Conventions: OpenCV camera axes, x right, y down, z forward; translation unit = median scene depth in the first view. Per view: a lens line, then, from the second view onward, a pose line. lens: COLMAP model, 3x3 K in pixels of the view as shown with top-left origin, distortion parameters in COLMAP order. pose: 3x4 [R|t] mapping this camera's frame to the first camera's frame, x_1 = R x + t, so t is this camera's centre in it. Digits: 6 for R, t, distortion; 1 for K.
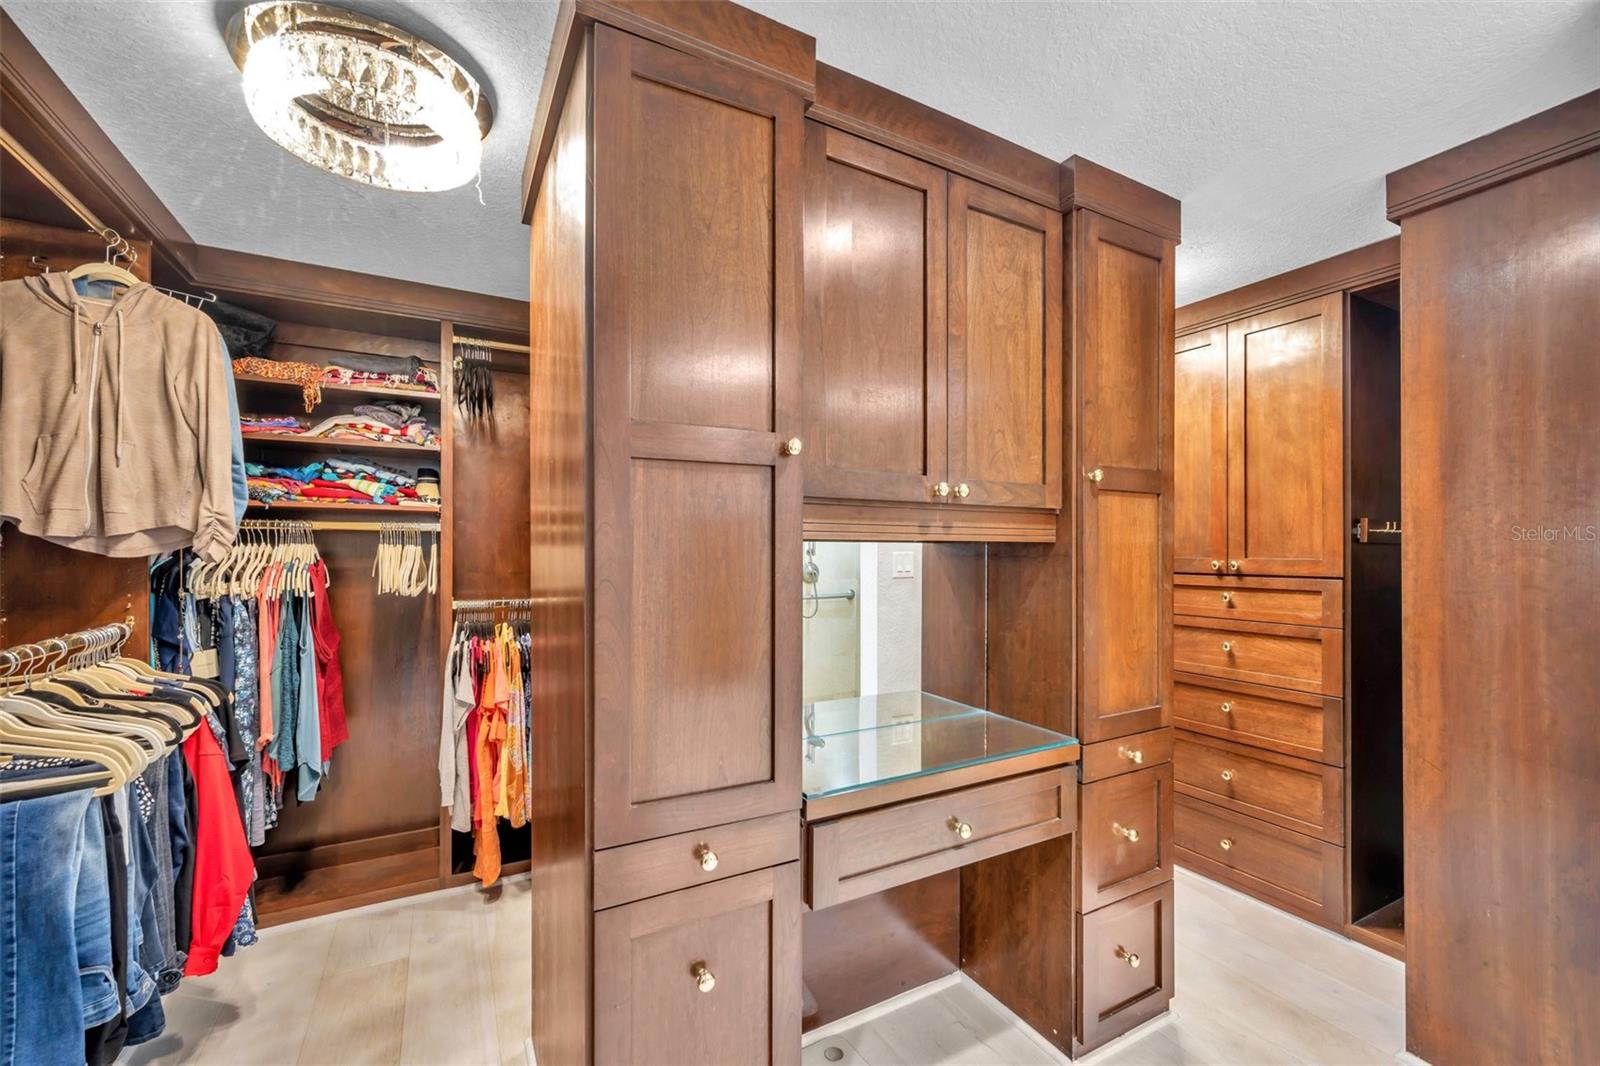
lens RADIAL K [[644.7, 0, 792.3], [0, 644.7, 550.0], [0, 0, 1]] dist [0.000847, 0.000119]
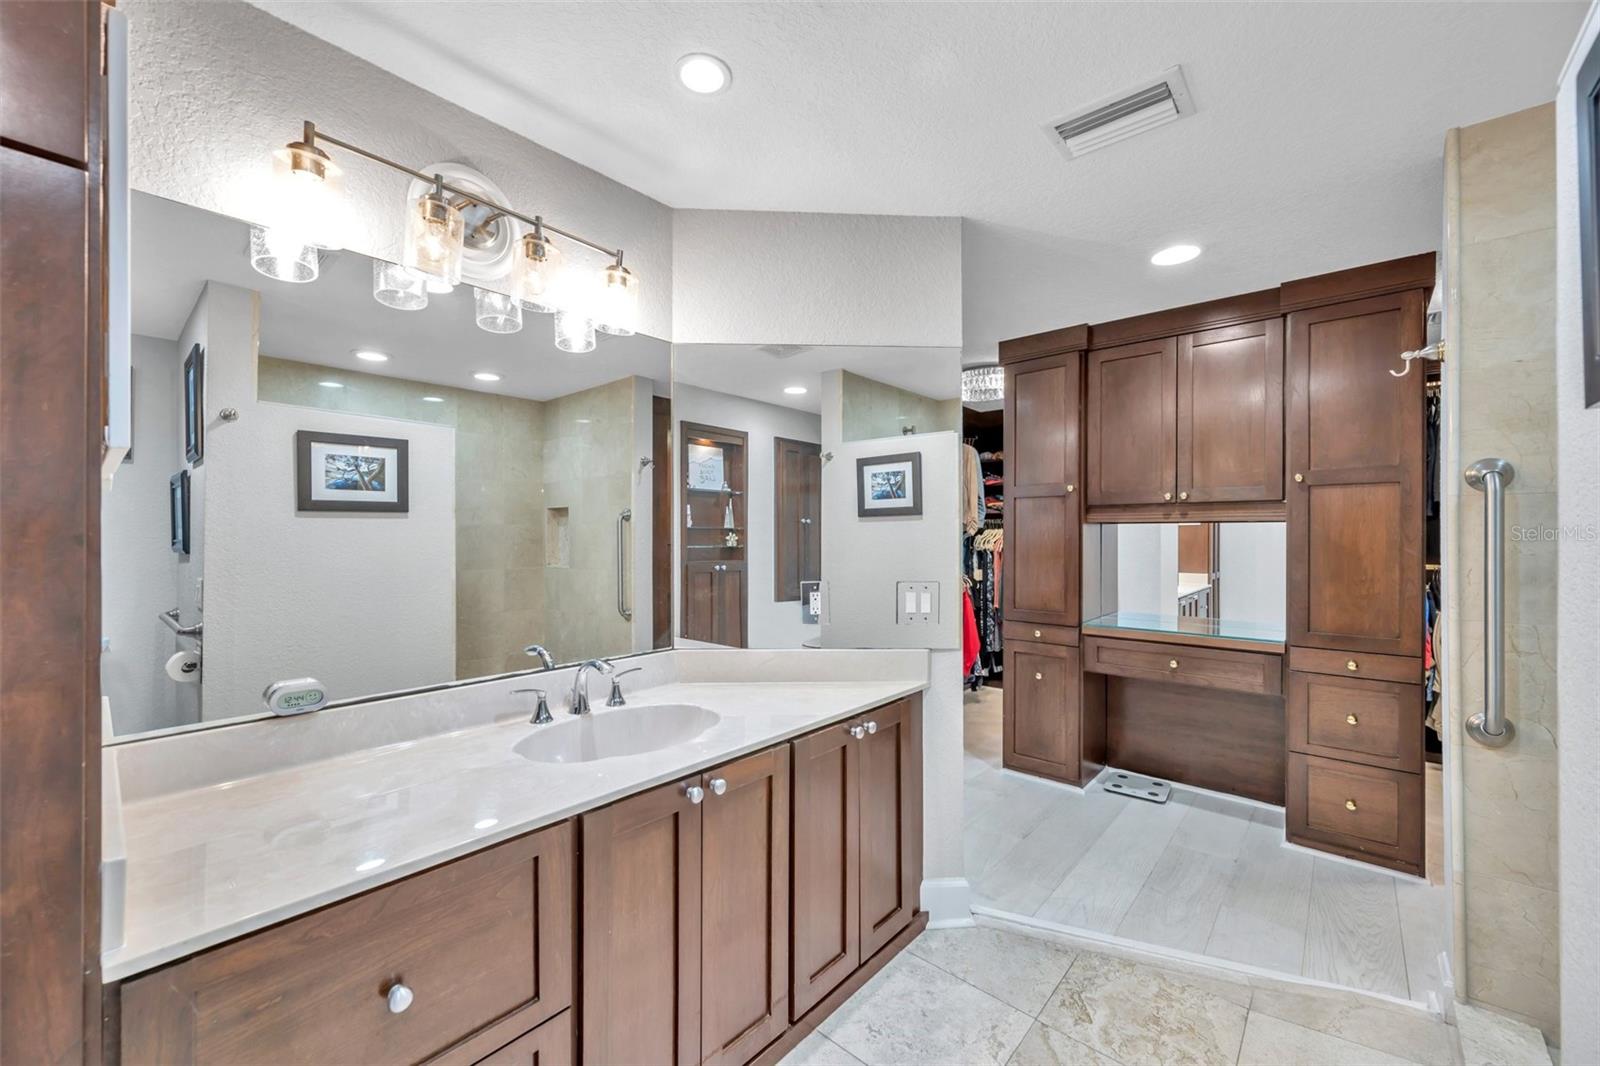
lens RADIAL K [[630.1, 0, 794.8], [0, 630.1, 536.5], [0, 0, 1]] dist [0.000833, 0.000474]
pose [[0.345565, -0.001423, -0.938394, 1.491318], [0.000348, 0.999999, -0.001388, 0.031249], [0.938395, 0.000153, 0.345565, -0.702793]]
